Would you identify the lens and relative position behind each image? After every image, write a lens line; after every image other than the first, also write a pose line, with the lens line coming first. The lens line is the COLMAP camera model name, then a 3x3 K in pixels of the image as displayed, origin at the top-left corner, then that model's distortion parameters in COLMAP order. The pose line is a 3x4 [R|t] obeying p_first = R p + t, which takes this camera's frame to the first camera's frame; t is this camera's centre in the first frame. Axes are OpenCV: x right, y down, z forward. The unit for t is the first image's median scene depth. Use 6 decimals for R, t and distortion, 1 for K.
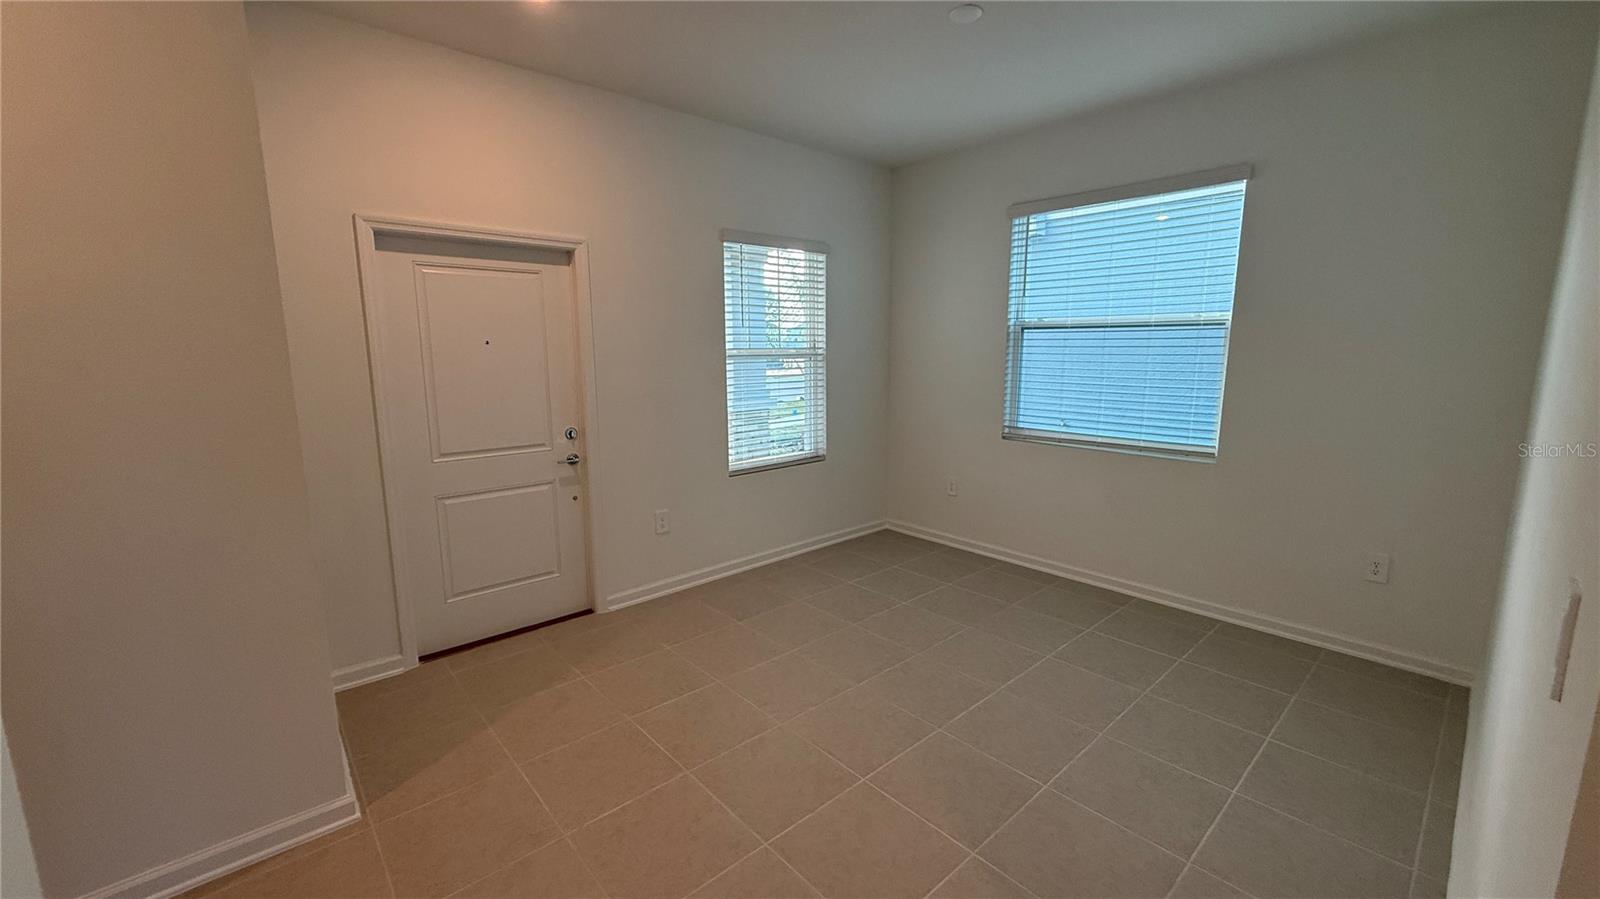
lens RADIAL K [[635.6, 0, 800.0], [0, 635.6, 449.5], [0, 0, 1]] dist [0.001669, 0.000126]
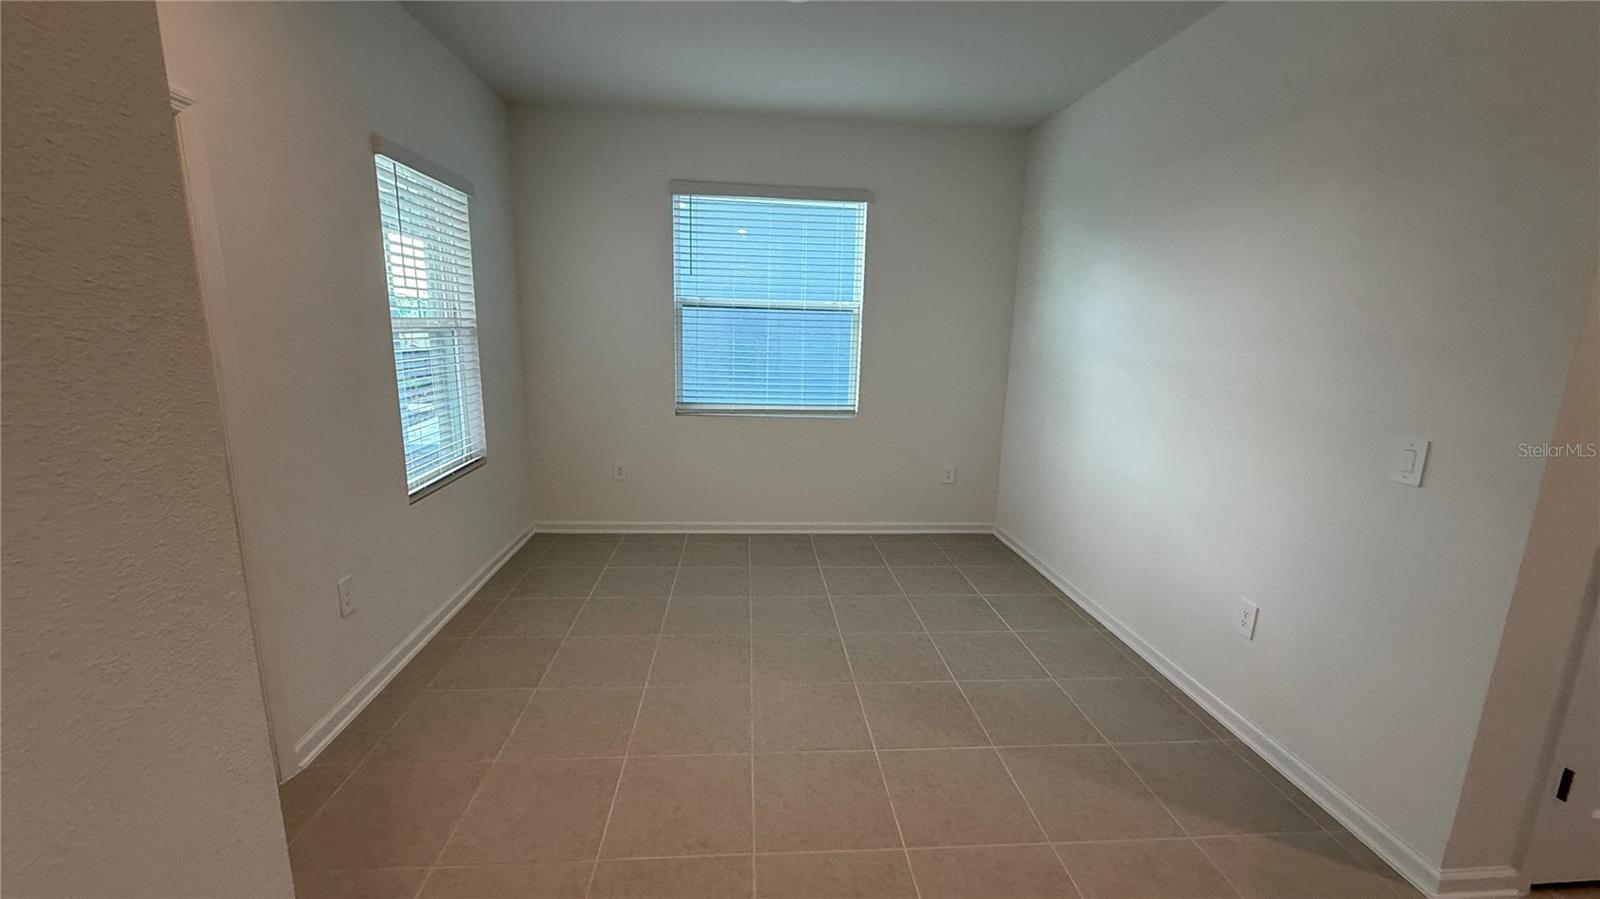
lens RADIAL K [[635.6, 0, 800.0], [0, 635.6, 449.5], [0, 0, 1]] dist [0.001669, 0.000126]
pose [[0.608788, -0.133436, 0.782031, -0.368802], [0.098888, 0.990829, 0.092082, -0.037573], [-0.787146, 0.021276, 0.616400, 0.231338]]
